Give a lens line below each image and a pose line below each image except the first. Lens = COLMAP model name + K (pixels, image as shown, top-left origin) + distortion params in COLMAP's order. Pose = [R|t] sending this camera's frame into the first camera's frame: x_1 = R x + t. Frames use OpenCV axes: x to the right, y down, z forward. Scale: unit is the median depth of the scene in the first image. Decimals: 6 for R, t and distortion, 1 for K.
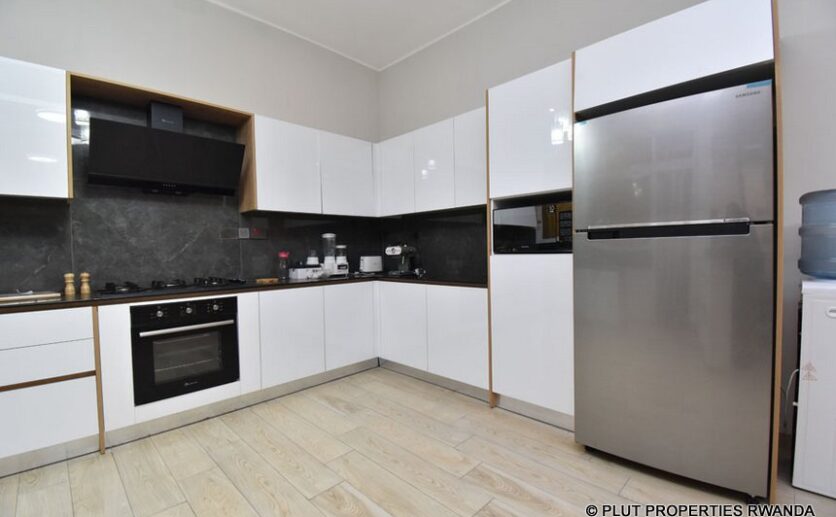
lens RADIAL K [[368.3, 0, 417.7], [0, 368.3, 260.7], [0, 0, 1]] dist [0.014360, -0.020613]
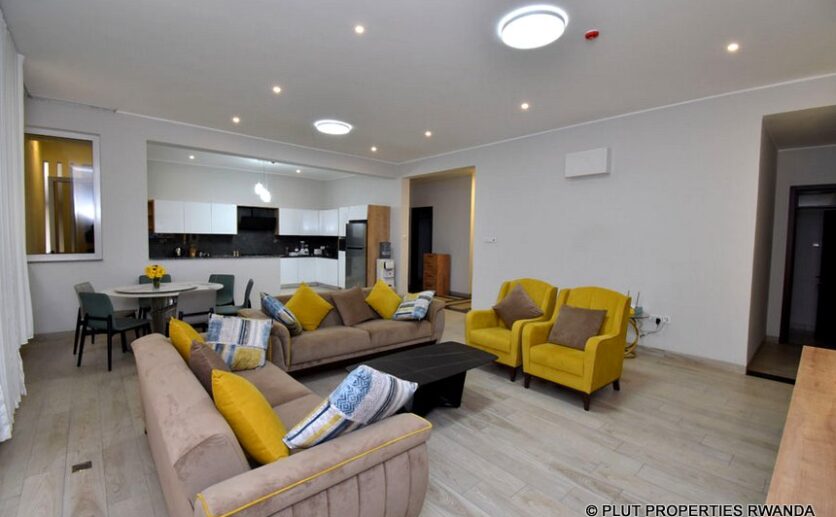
lens RADIAL K [[368.3, 0, 417.7], [0, 368.3, 260.7], [0, 0, 1]] dist [0.014360, -0.020613]
pose [[0.997431, 0.042100, -0.057961, 1.077995], [-0.040026, 0.998532, 0.036495, -0.073783], [0.059412, -0.034081, 0.997652, -2.403067]]
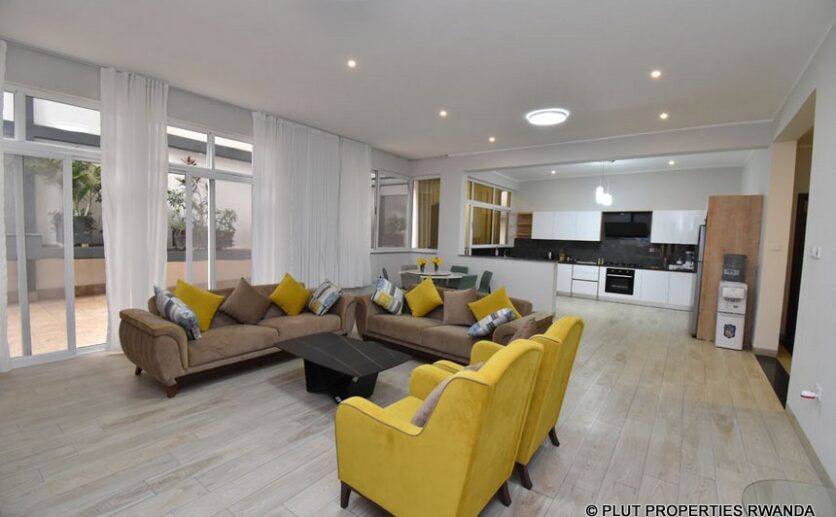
lens RADIAL K [[368.3, 0, 417.7], [0, 368.3, 260.7], [0, 0, 1]] dist [0.014360, -0.020613]
pose [[0.142050, 0.094209, -0.985366, 2.203383], [-0.064837, 0.994208, 0.085707, -0.126622], [0.987734, 0.051714, 0.147335, -1.257910]]
